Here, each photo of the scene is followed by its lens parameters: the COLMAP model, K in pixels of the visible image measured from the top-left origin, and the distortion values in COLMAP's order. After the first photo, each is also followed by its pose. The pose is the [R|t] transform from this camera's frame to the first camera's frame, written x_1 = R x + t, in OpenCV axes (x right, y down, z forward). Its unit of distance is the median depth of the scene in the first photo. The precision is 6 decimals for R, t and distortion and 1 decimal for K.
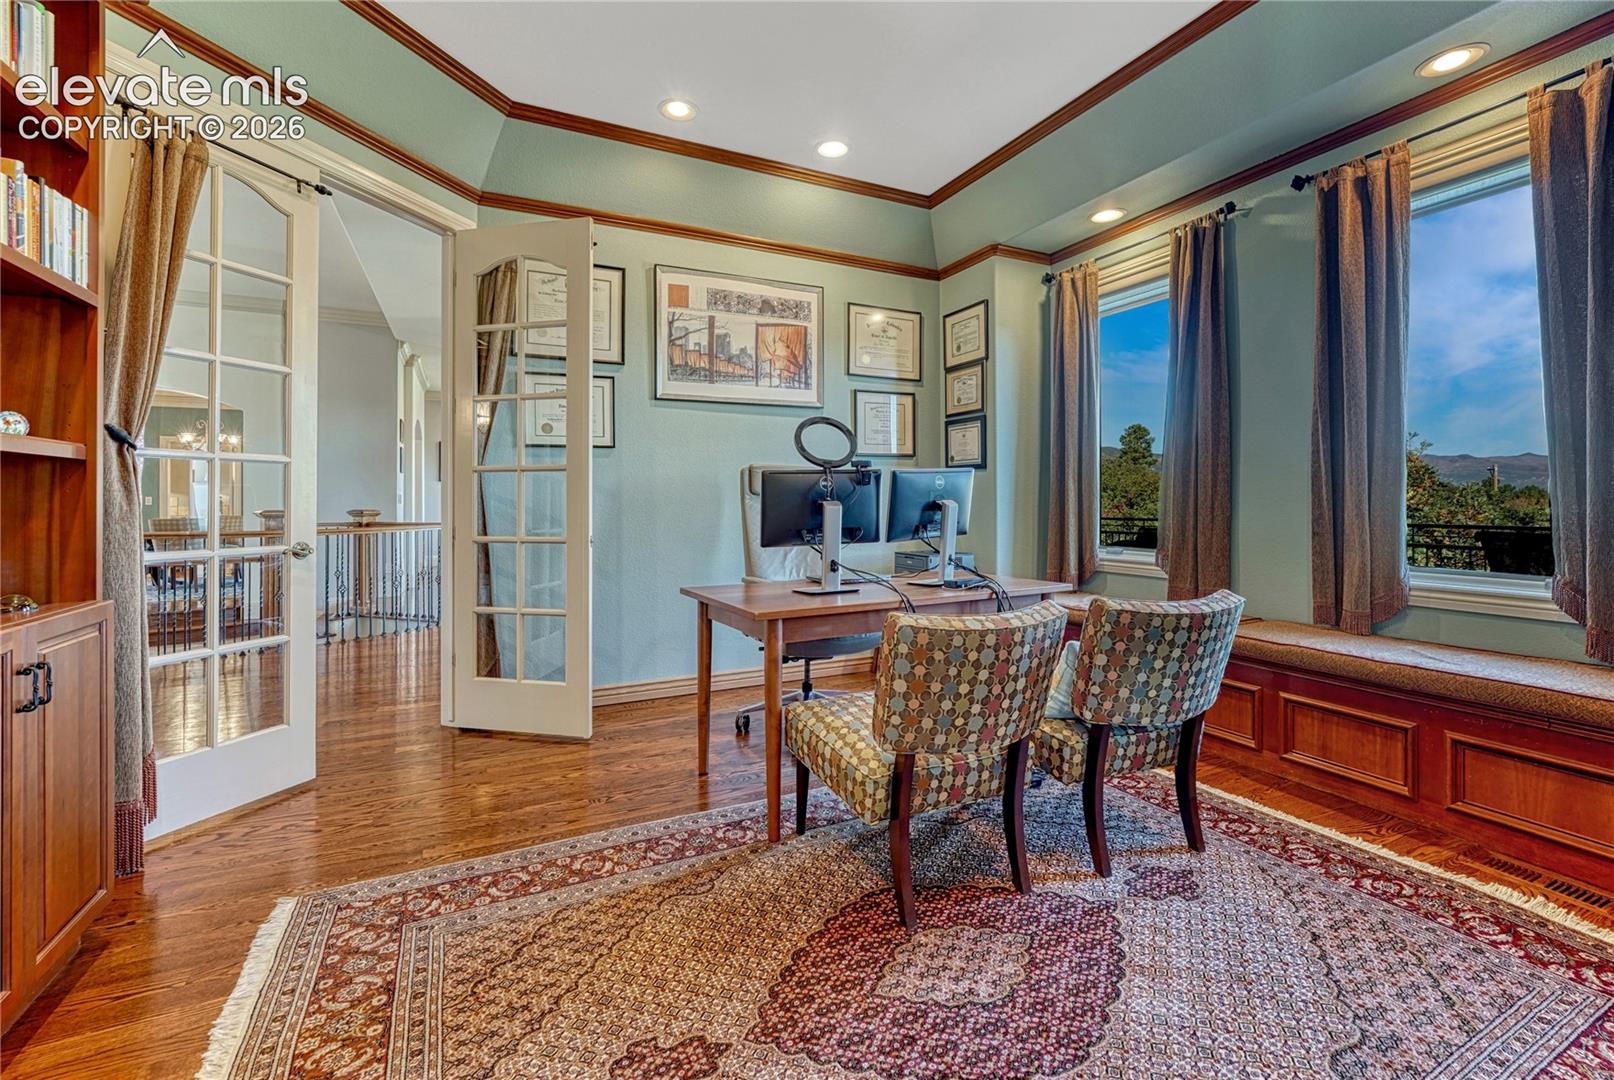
lens RADIAL K [[679.4, 0, 800.4], [0, 679.4, 511.1], [0, 0, 1]] dist [-0.014655, -0.000079]
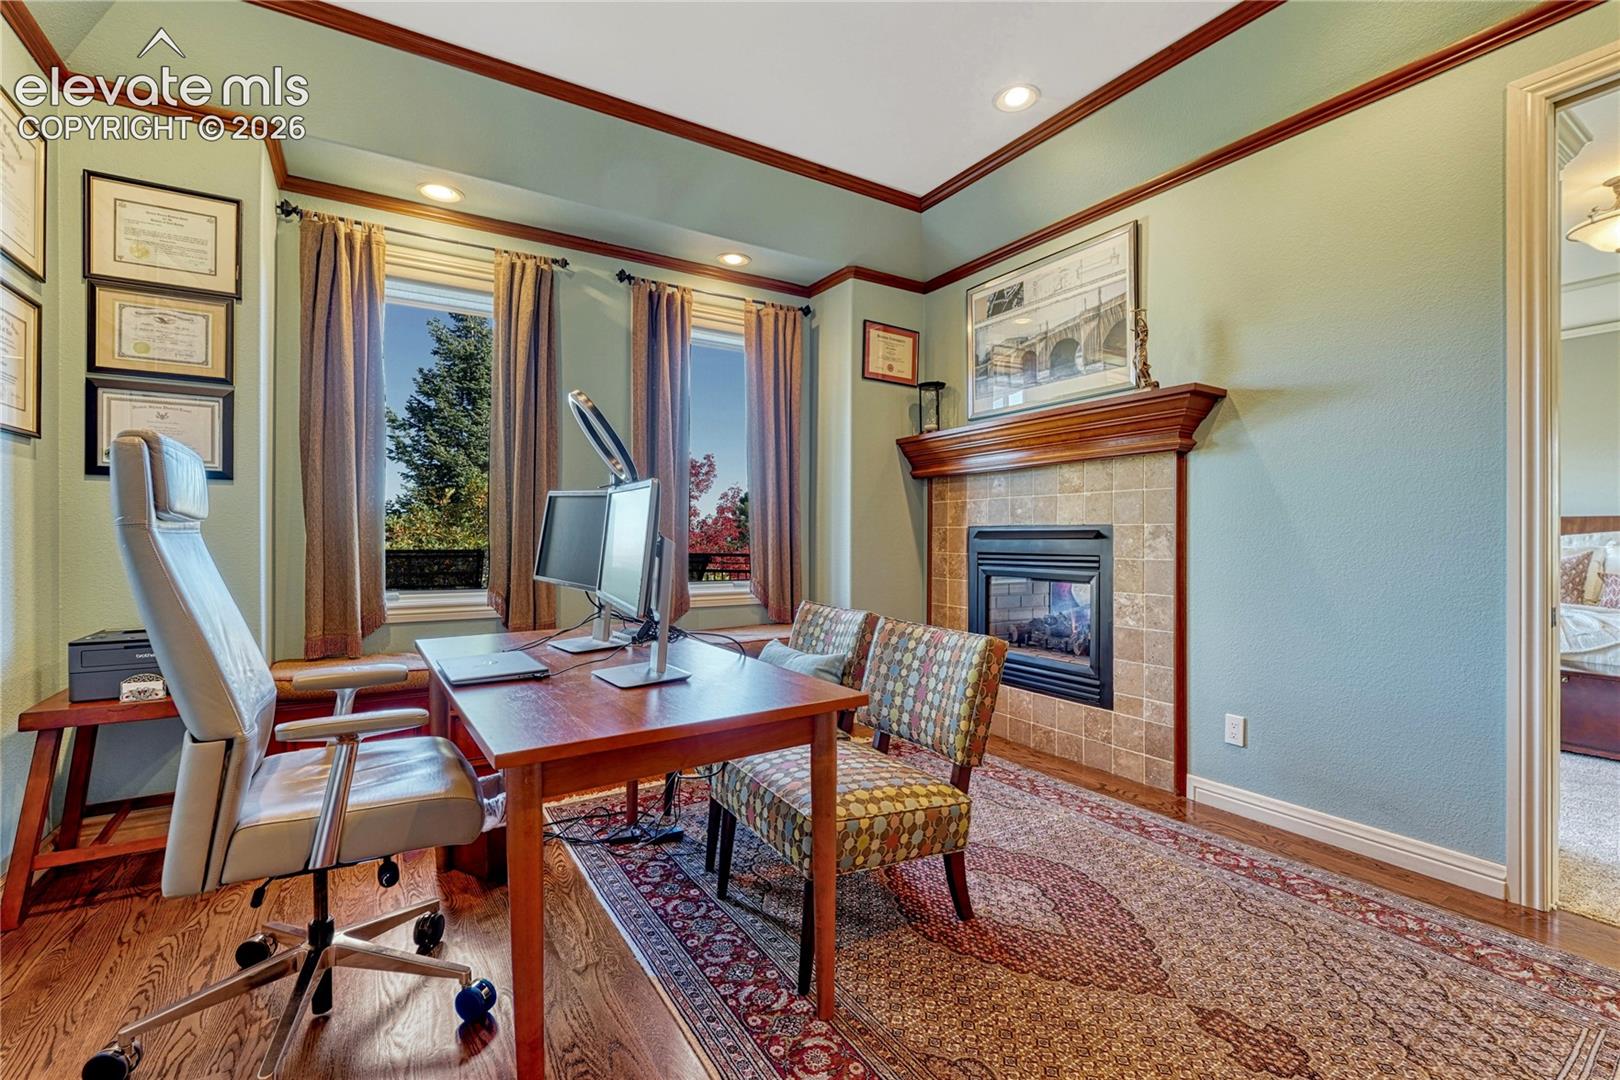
lens RADIAL K [[694.4, 0, 810.0], [0, 694.4, 540.0], [0, 0, 1]] dist [-0.002568, -0.000363]
pose [[-0.099075, -0.001975, 0.995078, -0.588774], [0.010586, 0.999939, 0.003039, -0.009167], [-0.995024, 0.010835, -0.099048, 0.845360]]
